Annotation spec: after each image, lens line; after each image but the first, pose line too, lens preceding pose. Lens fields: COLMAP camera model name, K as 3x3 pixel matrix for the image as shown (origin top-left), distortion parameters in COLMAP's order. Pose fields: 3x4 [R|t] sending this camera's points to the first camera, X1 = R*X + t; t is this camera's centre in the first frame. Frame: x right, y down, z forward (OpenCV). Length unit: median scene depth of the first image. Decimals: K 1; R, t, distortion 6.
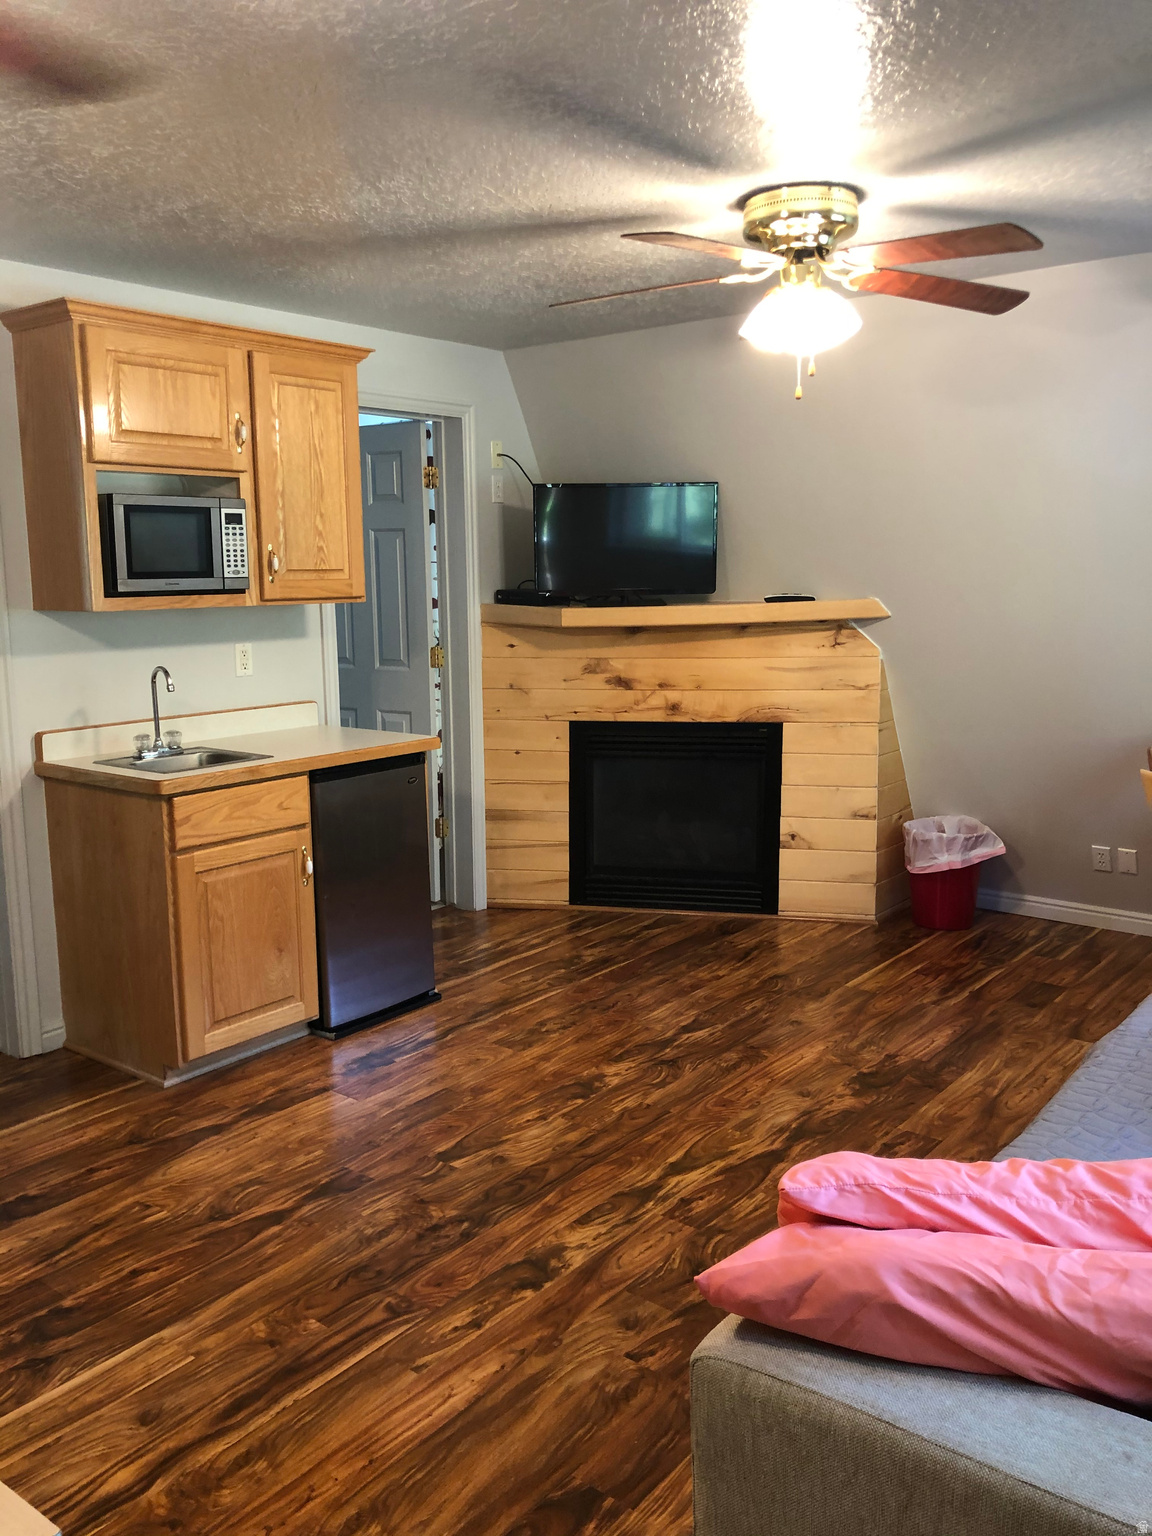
lens RADIAL K [[1278.9, 0, 576.0], [0, 1278.9, 768.0], [0, 0, 1]] dist [0.014349, 0.008127]
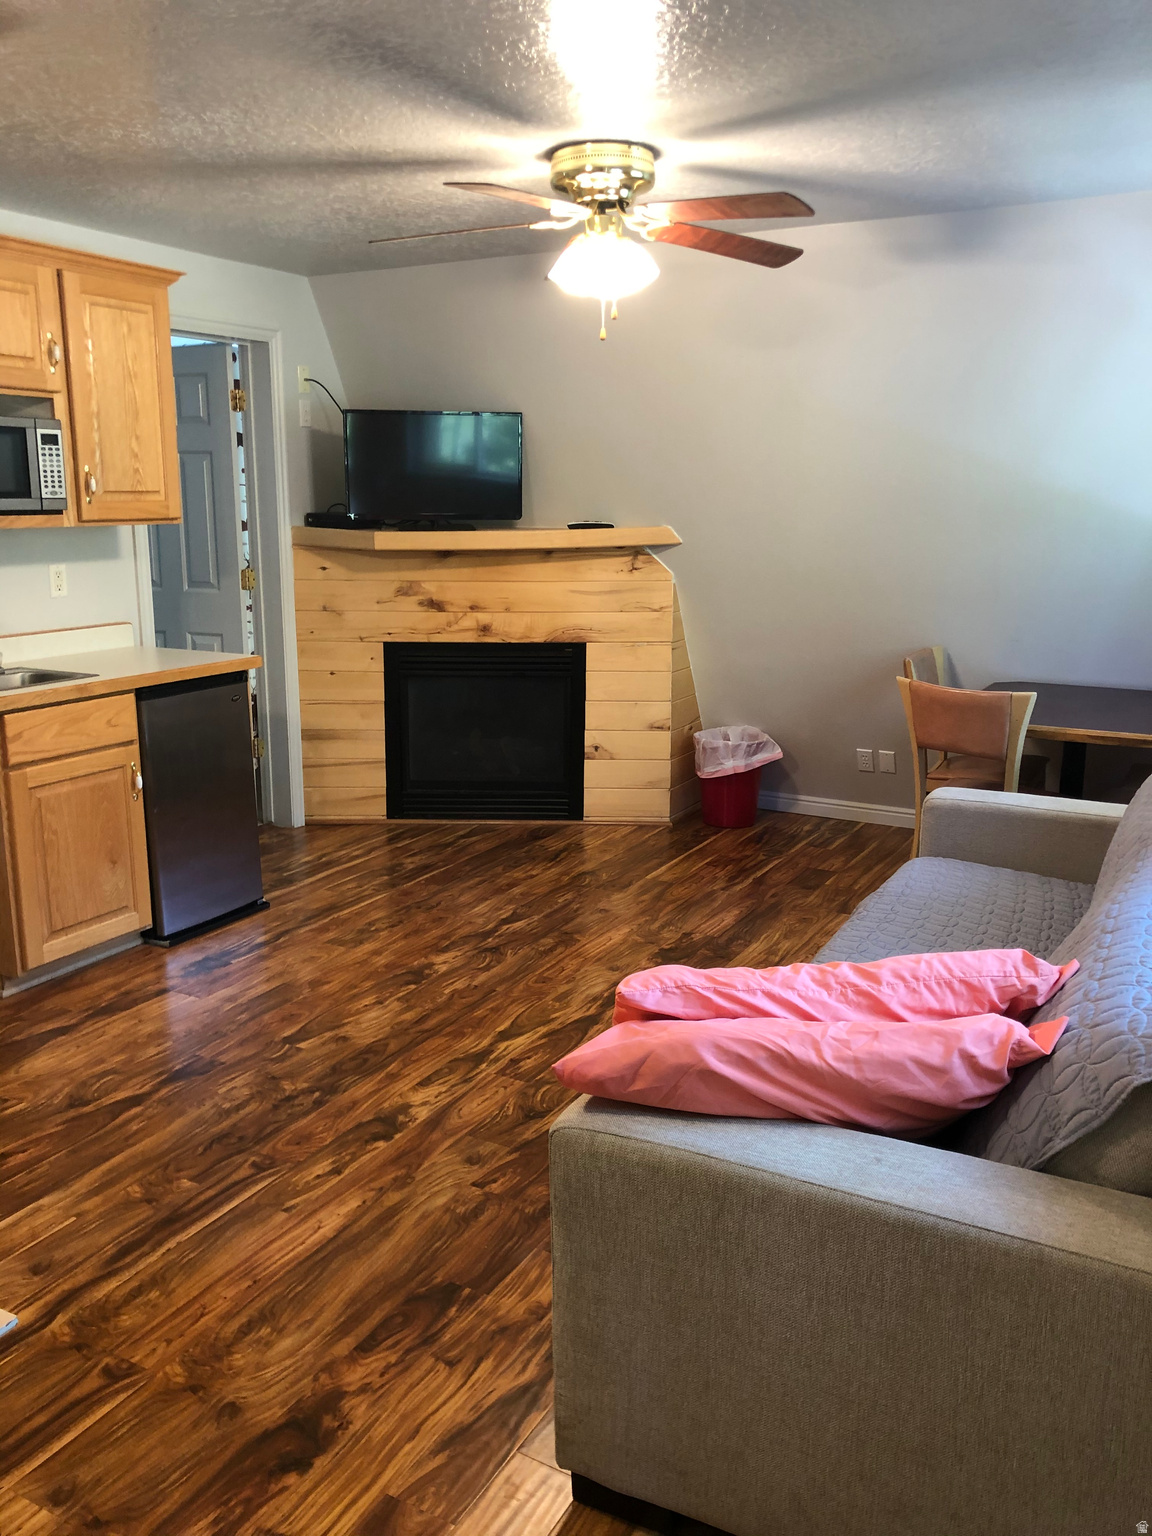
lens RADIAL K [[1273.7, 0, 576.0], [0, 1273.7, 768.0], [0, 0, 1]] dist [0.068208, -0.078905]
pose [[0.986290, -0.022981, 0.163414, -0.036602], [0.014274, 0.998425, 0.054257, 0.018045], [-0.164403, -0.051181, 0.985064, -0.097903]]
